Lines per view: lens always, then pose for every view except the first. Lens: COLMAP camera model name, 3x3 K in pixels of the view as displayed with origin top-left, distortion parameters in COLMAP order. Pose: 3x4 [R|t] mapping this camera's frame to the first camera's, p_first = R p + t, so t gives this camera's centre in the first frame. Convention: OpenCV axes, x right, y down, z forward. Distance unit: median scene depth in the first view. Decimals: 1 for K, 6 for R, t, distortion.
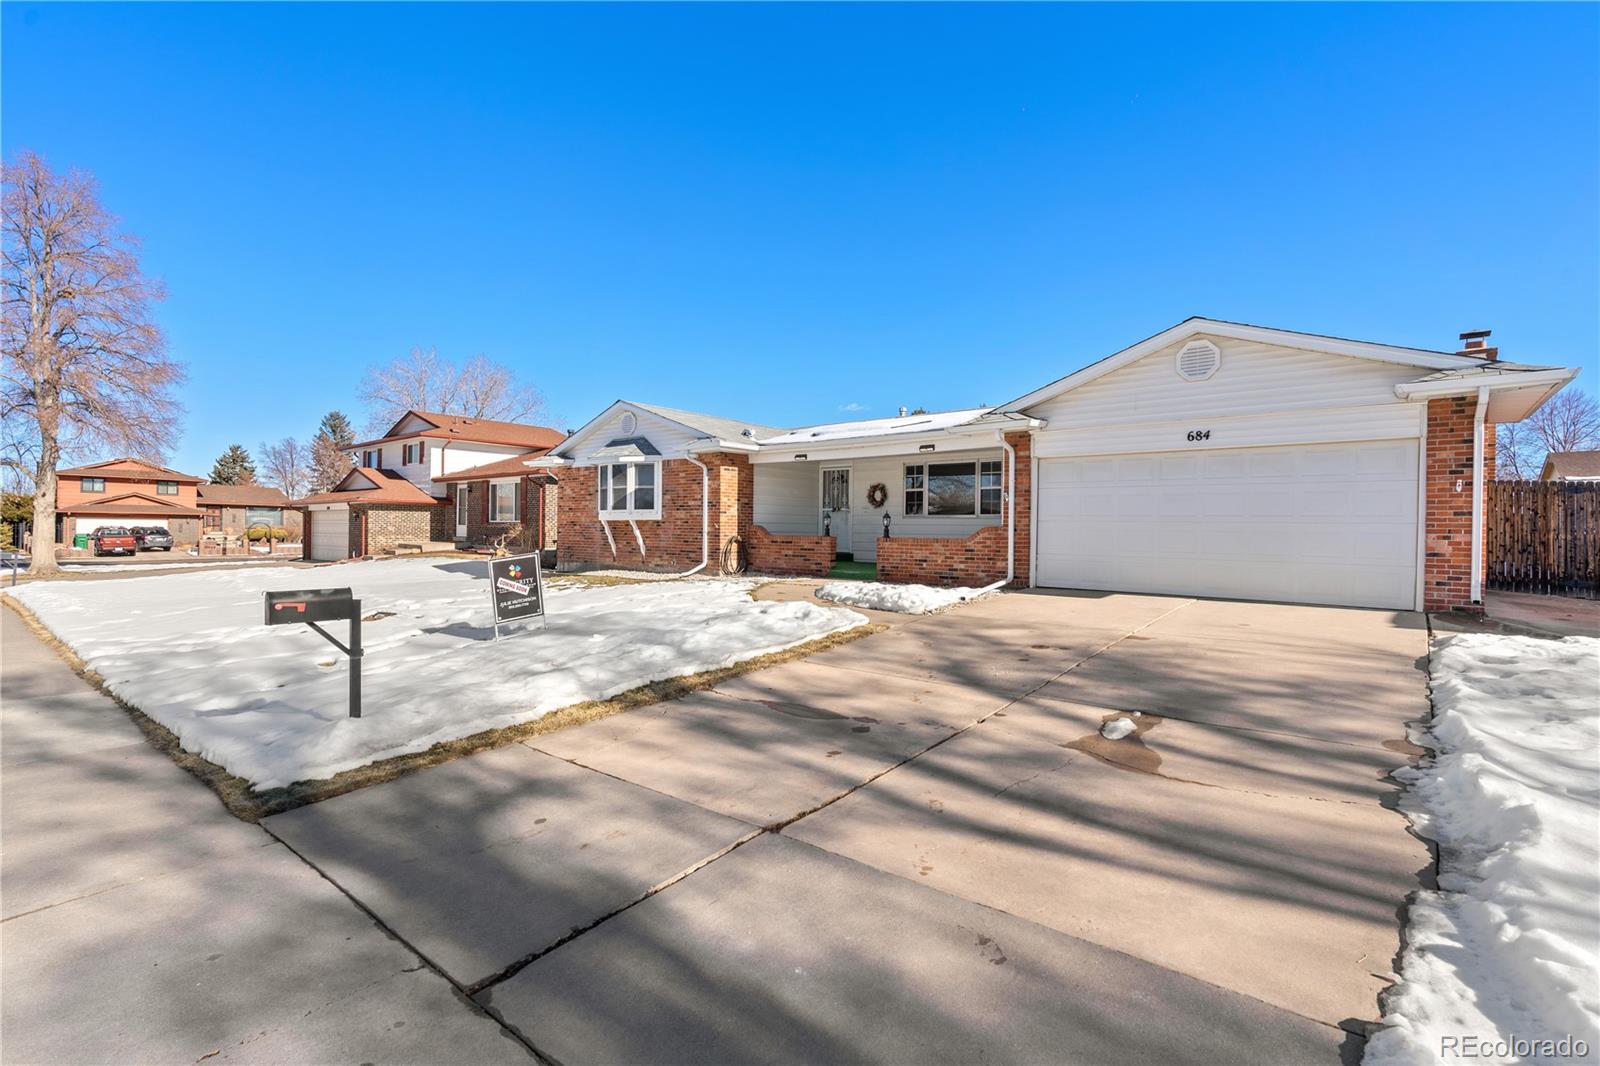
lens RADIAL K [[737.6, 0, 801.2], [0, 737.6, 534.7], [0, 0, 1]] dist [-0.010906, 0.000825]
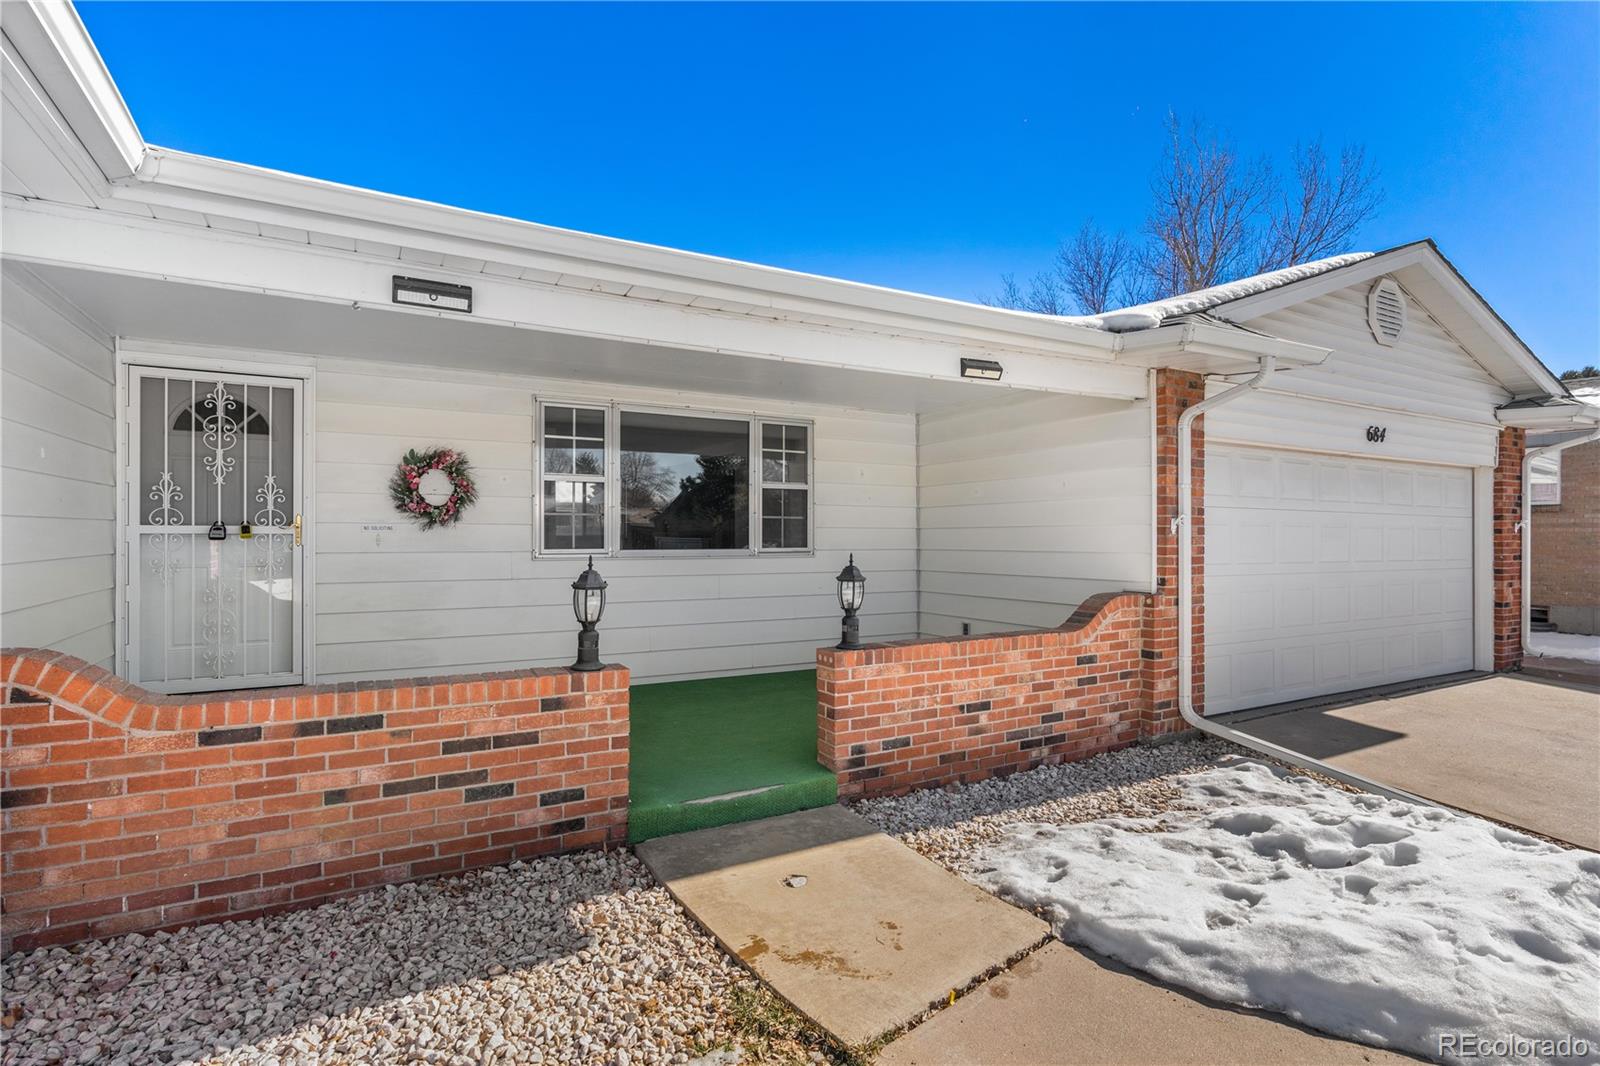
lens RADIAL K [[778.1, 0, 801.7], [0, 778.1, 534.3], [0, 0, 1]] dist [-0.005335, -0.000401]
pose [[0.348365, -0.013743, 0.937258, -0.151861], [0.005814, 0.999905, 0.012501, -0.037734], [-0.937341, 0.001094, 0.348412, 0.758777]]
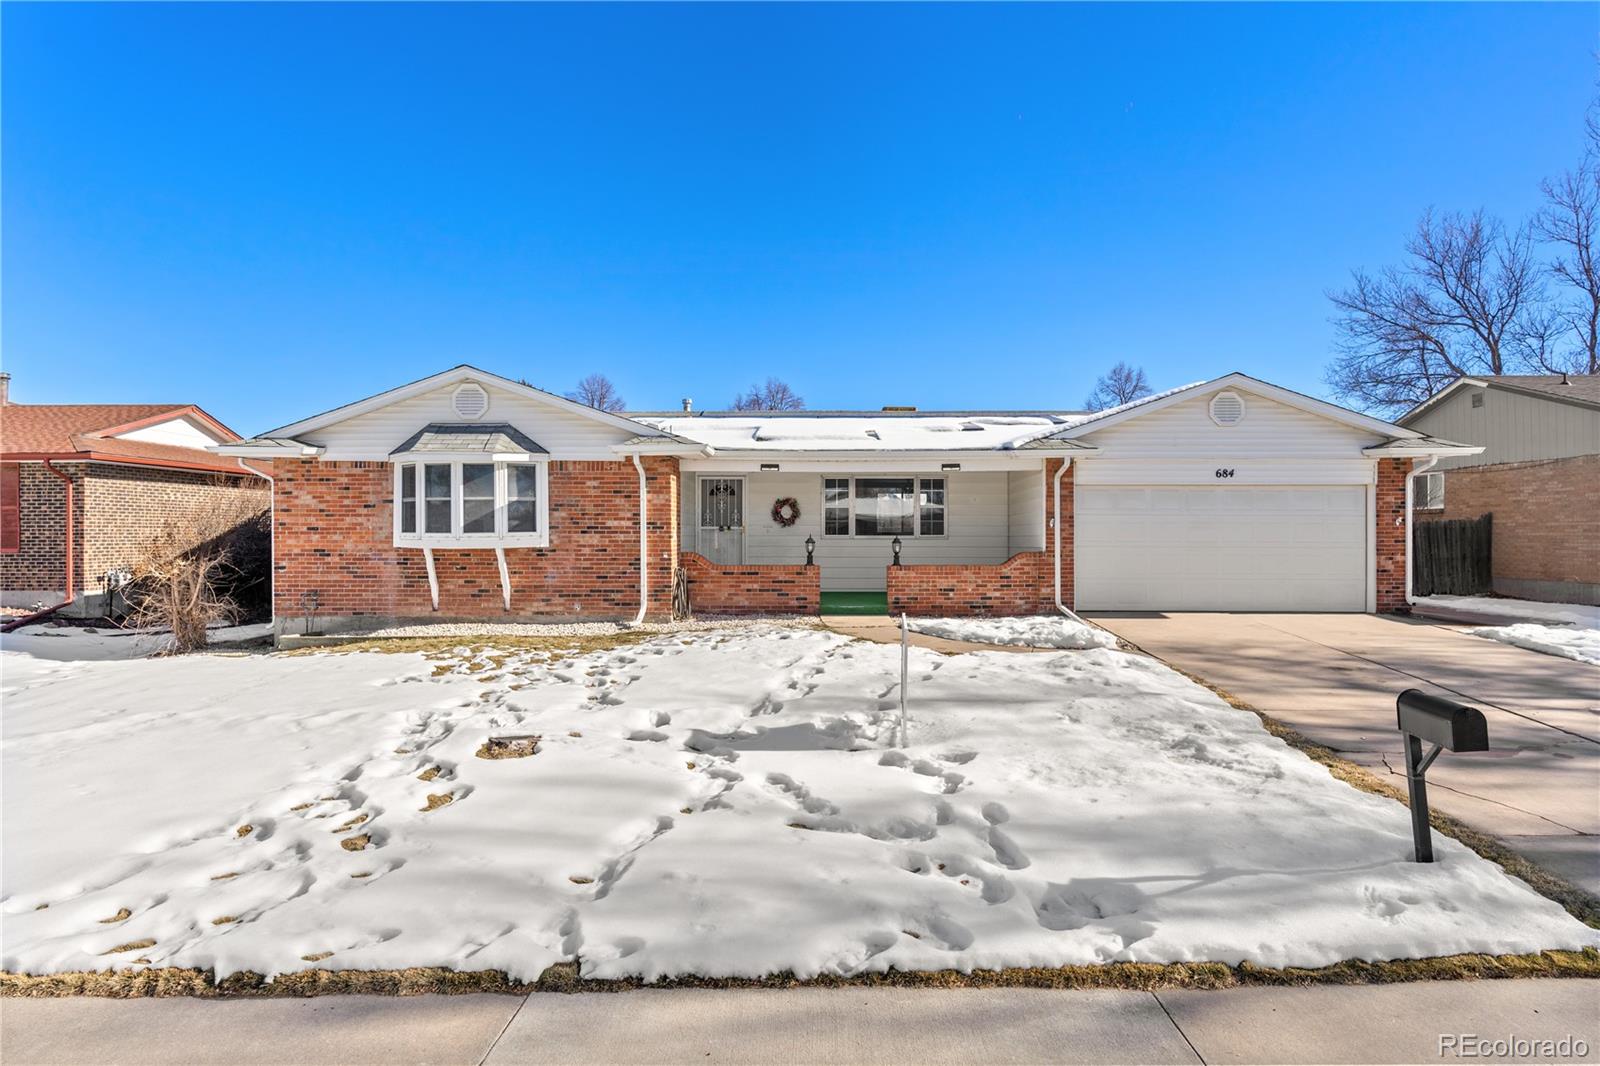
lens RADIAL K [[906.7, 0, 801.4], [0, 906.7, 533.9], [0, 0, 1]] dist [-0.002319, -0.000316]
pose [[0.773674, -0.012507, 0.633460, -0.548856], [0.013107, 0.999907, 0.003734, -0.032715], [-0.633448, 0.005414, 0.773766, 0.194910]]
